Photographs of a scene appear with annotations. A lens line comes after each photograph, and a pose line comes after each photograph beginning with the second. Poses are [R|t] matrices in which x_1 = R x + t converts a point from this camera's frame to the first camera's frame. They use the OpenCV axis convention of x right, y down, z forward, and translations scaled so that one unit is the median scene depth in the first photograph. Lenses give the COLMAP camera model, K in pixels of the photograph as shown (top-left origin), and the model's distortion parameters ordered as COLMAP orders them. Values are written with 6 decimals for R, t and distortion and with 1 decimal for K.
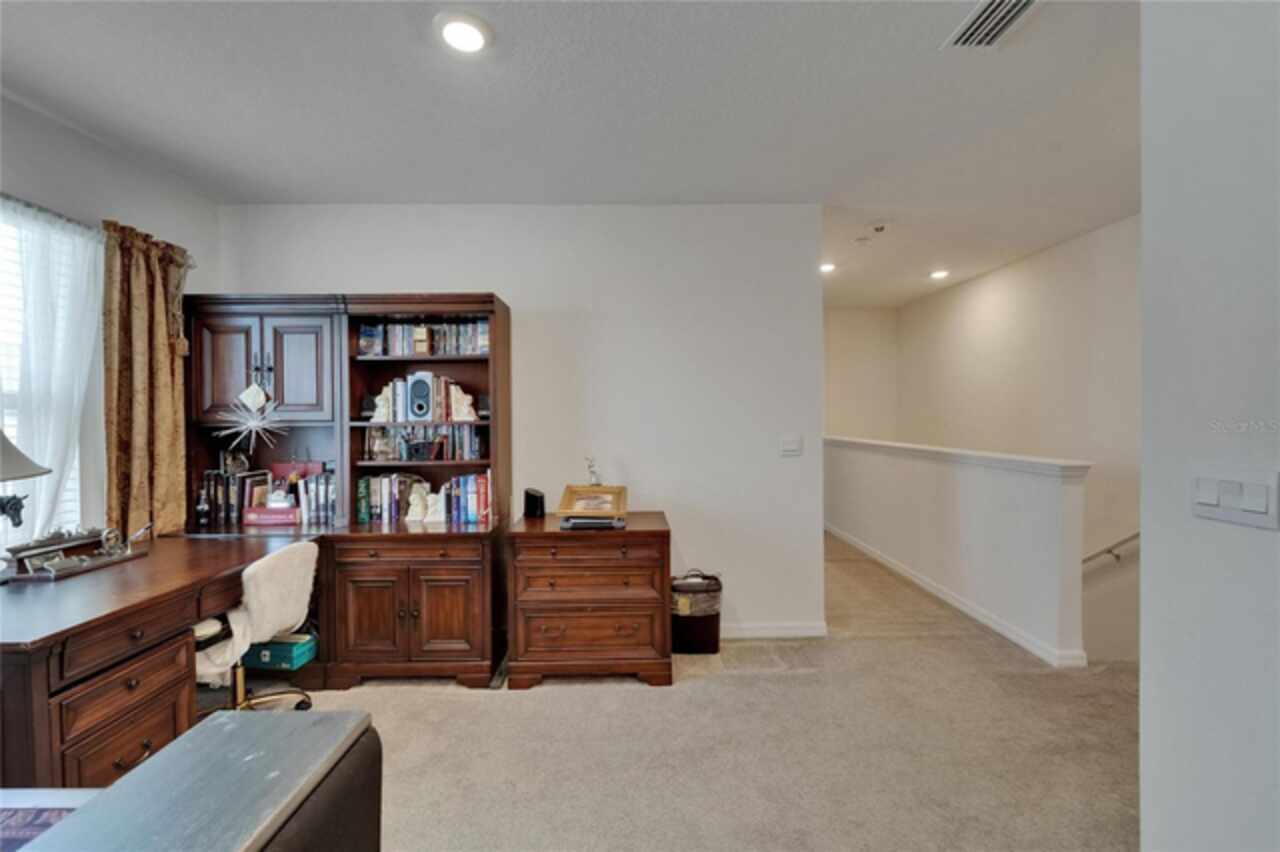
lens RADIAL K [[526.7, 0, 645.9], [0, 526.7, 414.8], [0, 0, 1]] dist [0.008759, -0.000220]
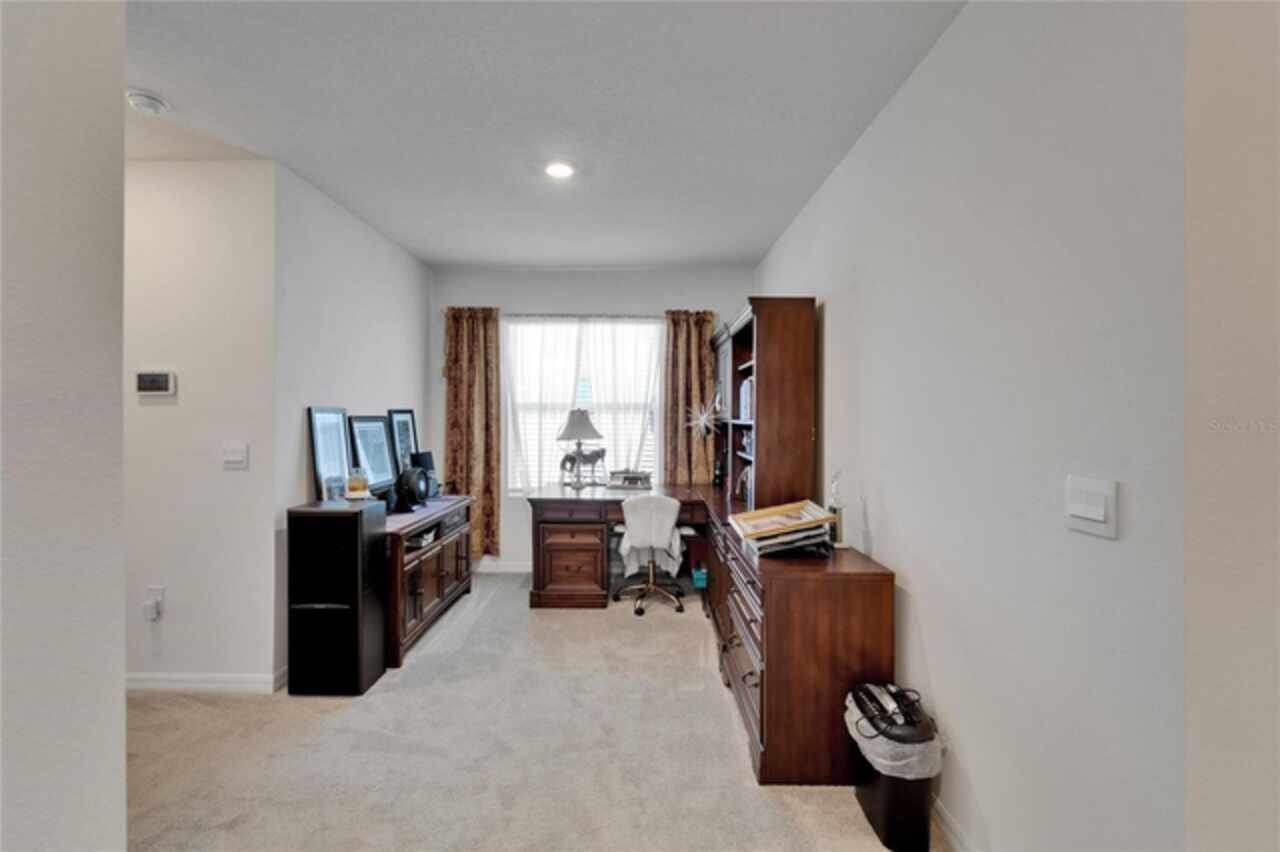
lens RADIAL K [[526.7, 0, 631.3], [0, 526.7, 418.0], [0, 0, 1]] dist [0.008759, -0.000220]
pose [[-0.028888, 0.014466, -0.999478, 0.796871], [-0.000636, 0.999895, 0.014491, -0.010298], [0.999582, 0.001054, -0.028876, 0.853951]]
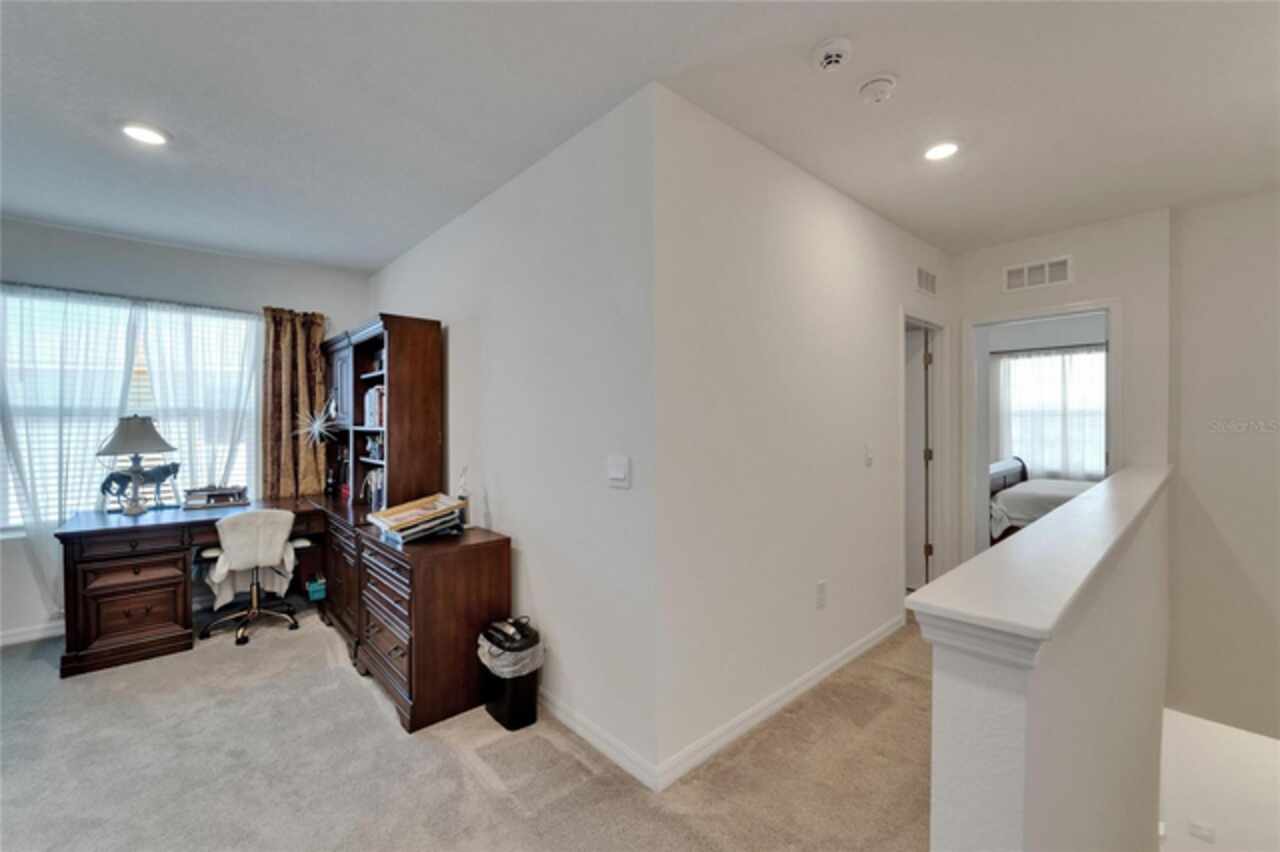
lens RADIAL K [[526.7, 0, 628.6], [0, 526.7, 422.0], [0, 0, 1]] dist [0.008759, -0.000220]
pose [[0.650027, 0.008105, -0.759868, 0.959396], [-0.002994, 0.999963, 0.008104, -0.011400], [0.759906, -0.002992, 0.650027, 0.717986]]
